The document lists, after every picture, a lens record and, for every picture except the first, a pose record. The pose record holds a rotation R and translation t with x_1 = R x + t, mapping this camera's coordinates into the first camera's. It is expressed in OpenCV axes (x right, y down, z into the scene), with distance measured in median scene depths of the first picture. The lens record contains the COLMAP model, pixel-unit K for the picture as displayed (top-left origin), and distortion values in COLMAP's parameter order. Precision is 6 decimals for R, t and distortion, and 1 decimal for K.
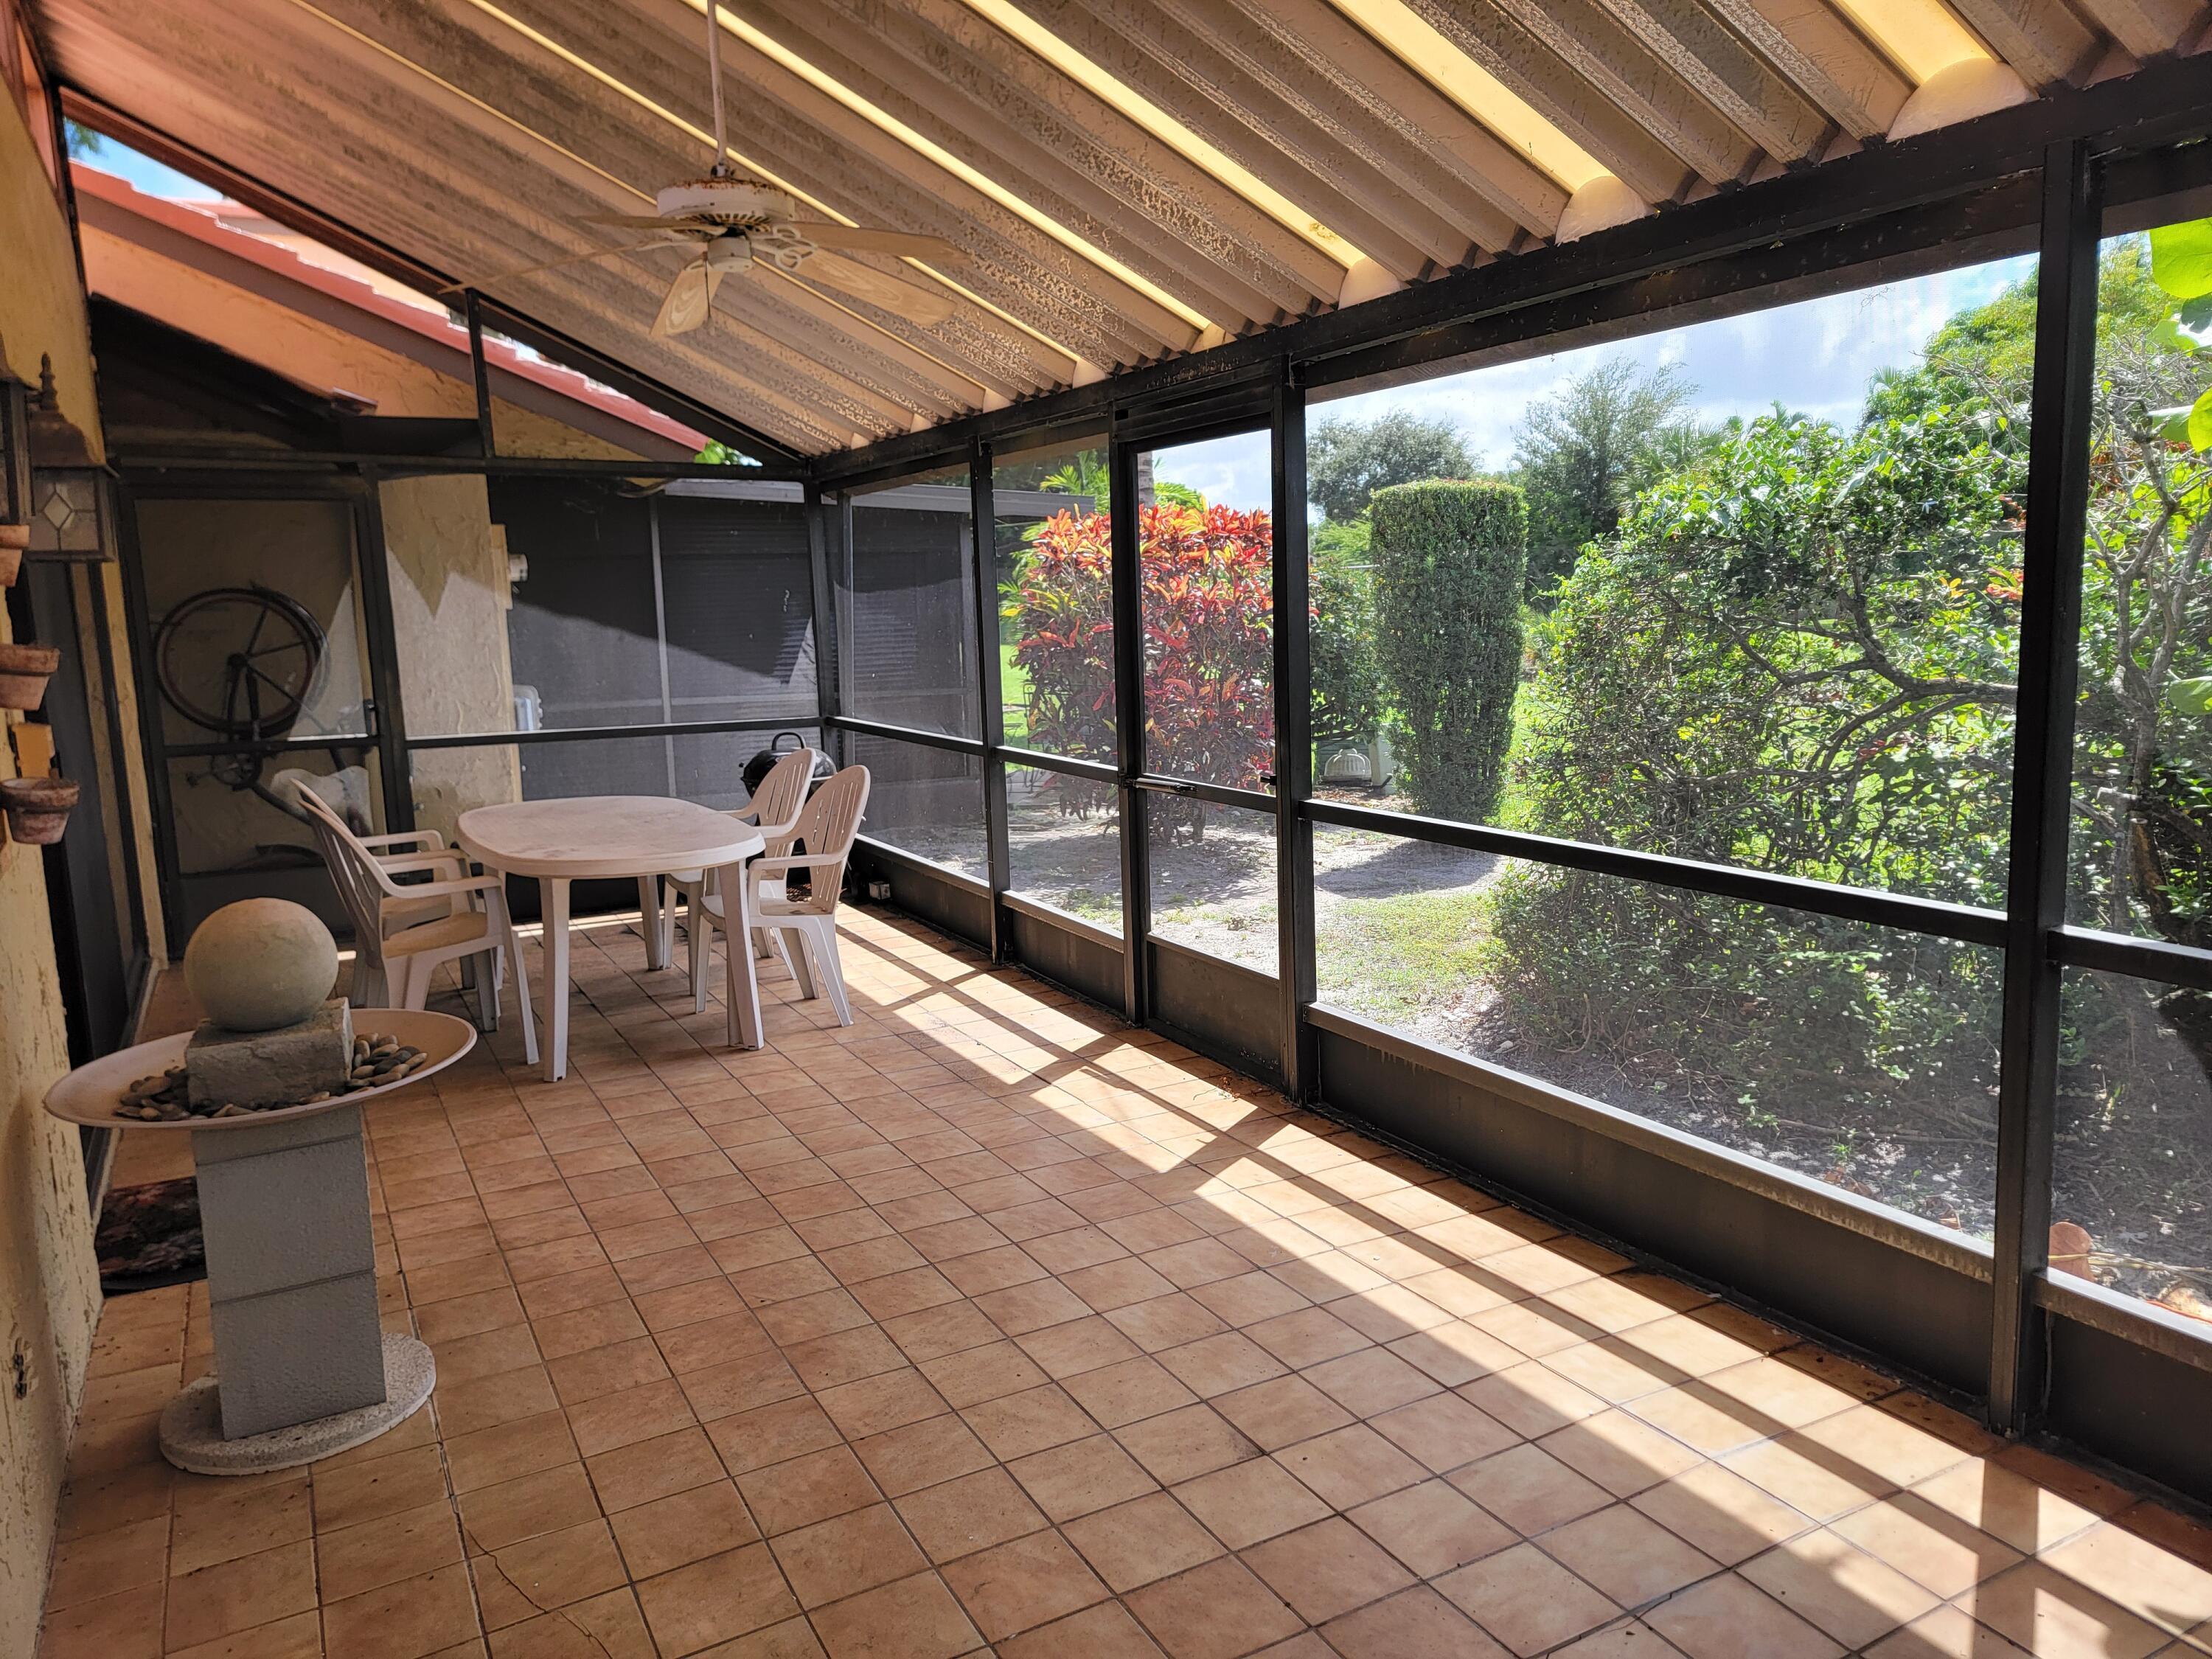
lens RADIAL K [[1544.7, 0, 1115.1], [0, 1544.7, 832.7], [0, 0, 1]] dist [0.077160, -0.049902]
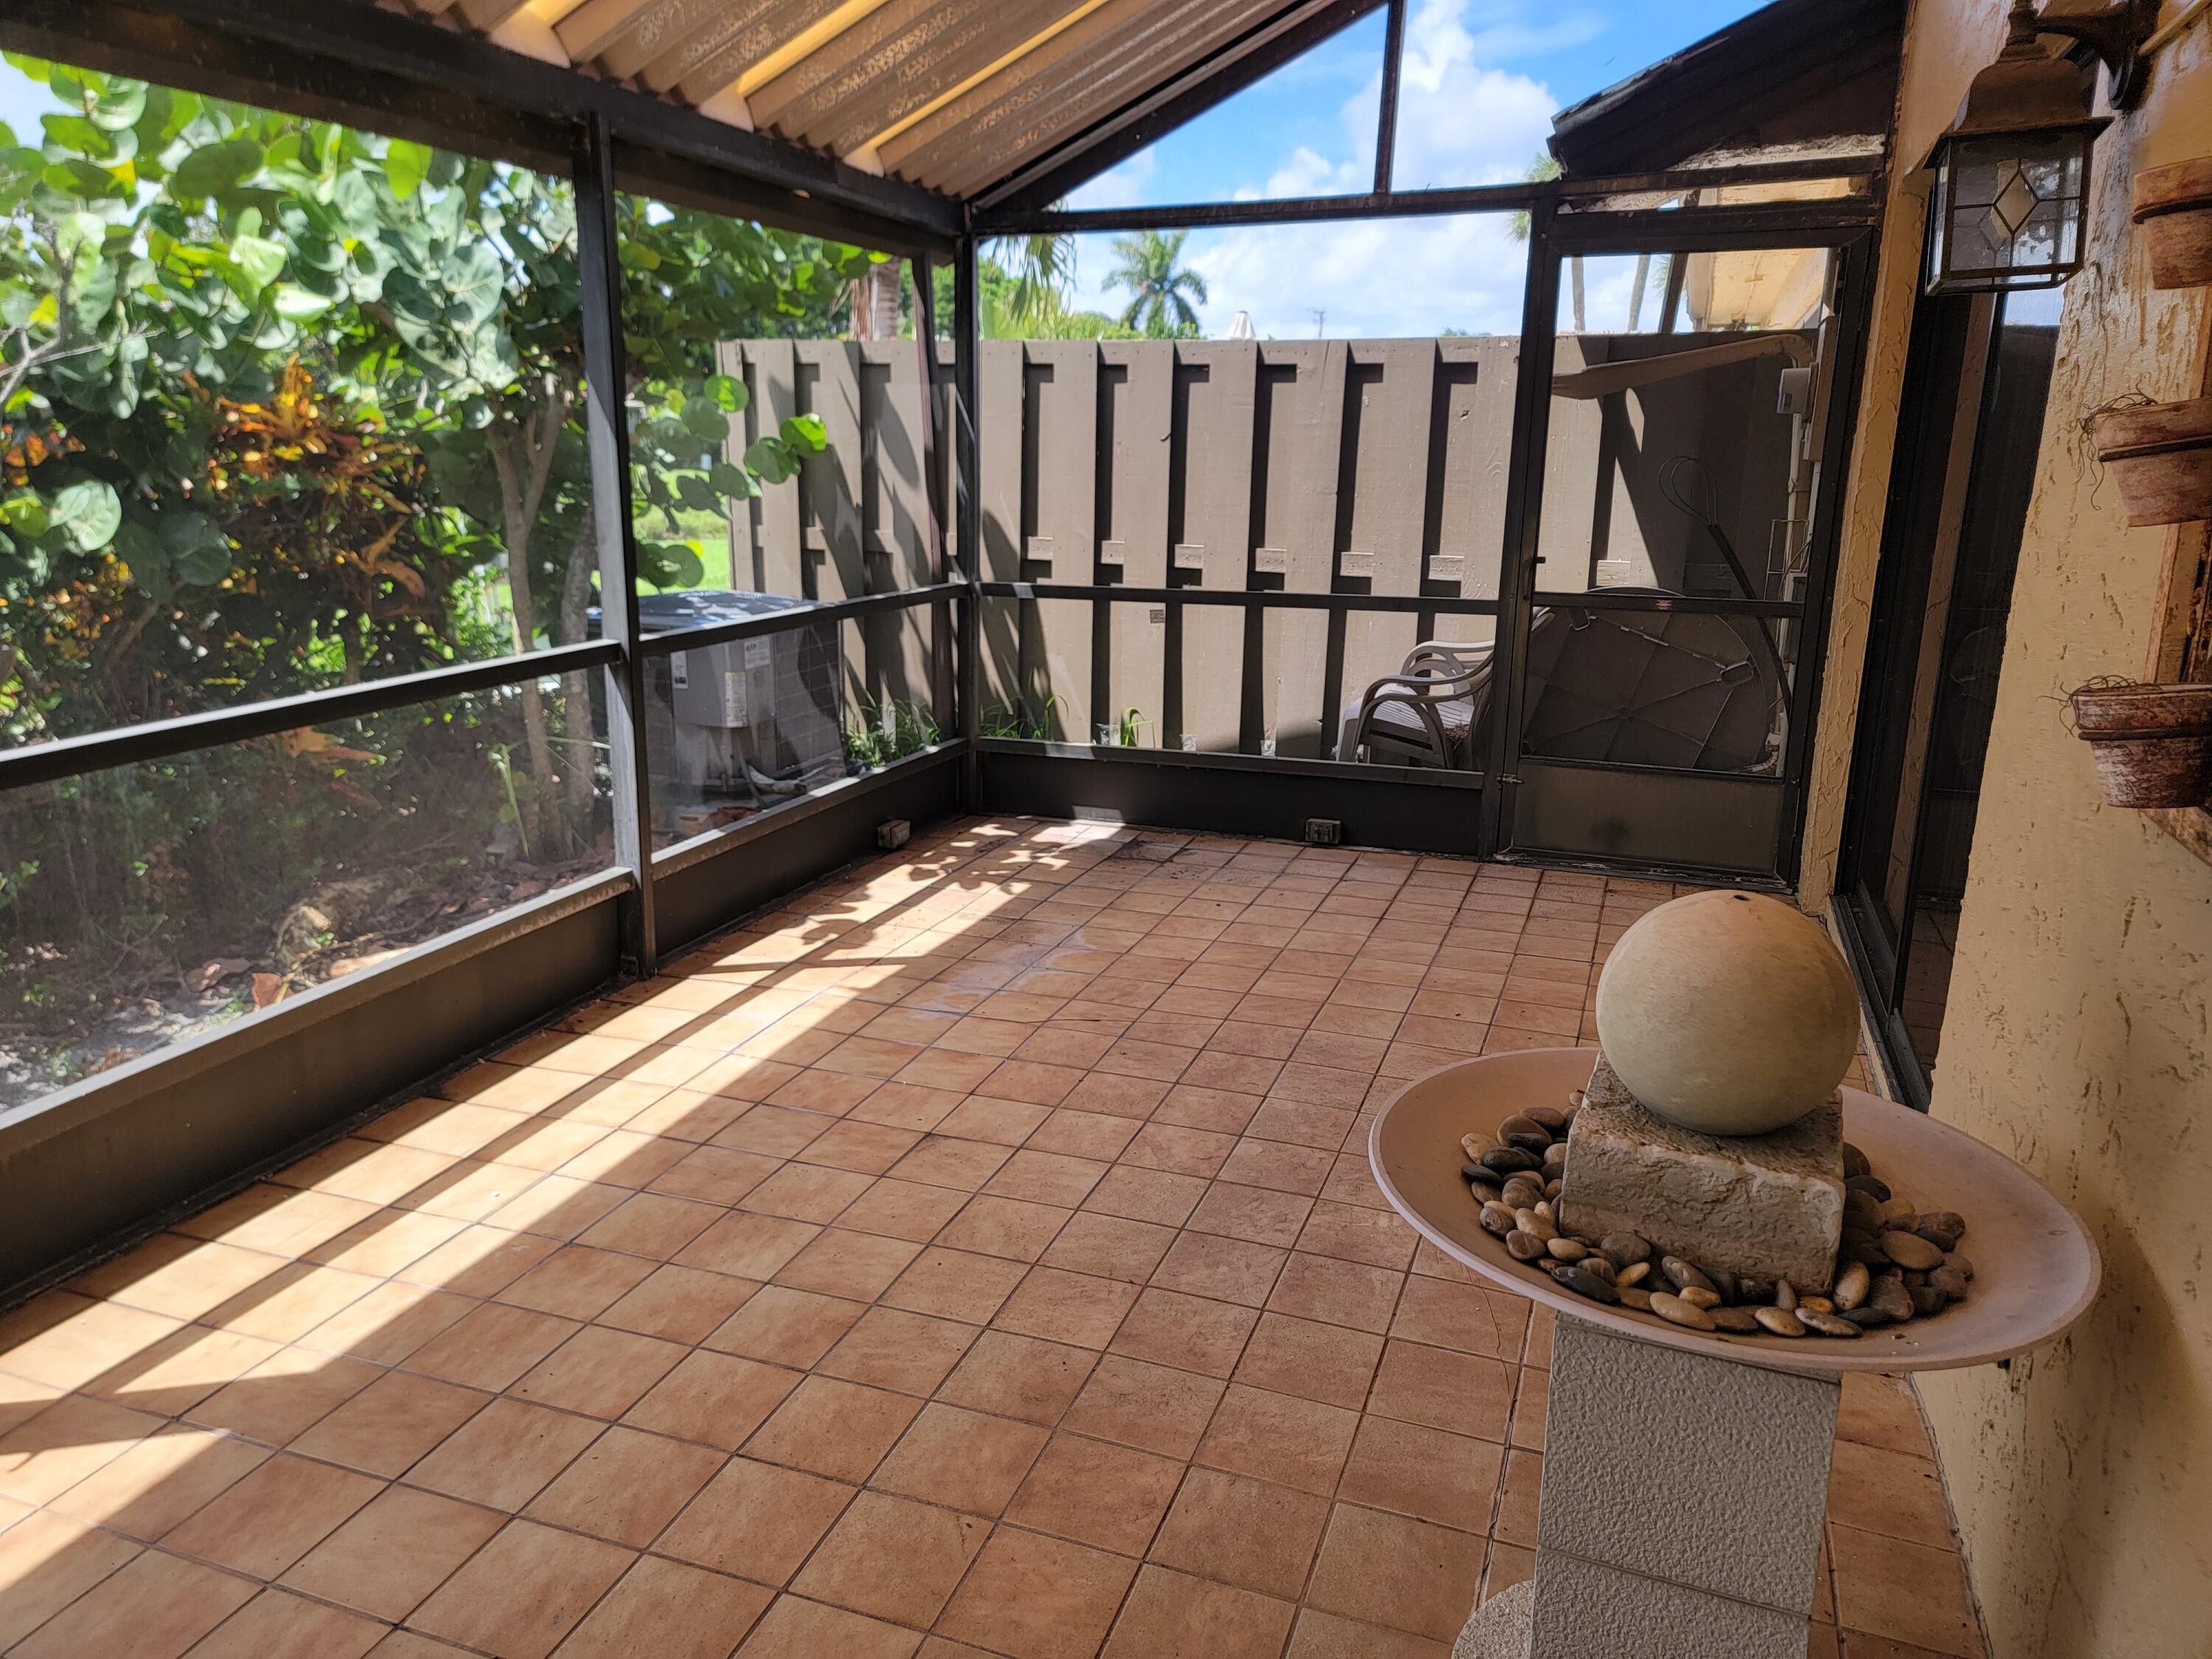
lens RADIAL K [[1544.7, 0, 1109.1], [0, 1544.7, 821.9], [0, 0, 1]] dist [0.077160, -0.049902]
pose [[-0.657005, -0.161258, 0.736438, -0.738809], [0.127717, 0.938927, 0.319539, -0.168925], [-0.742989, 0.303994, -0.596284, 1.360447]]
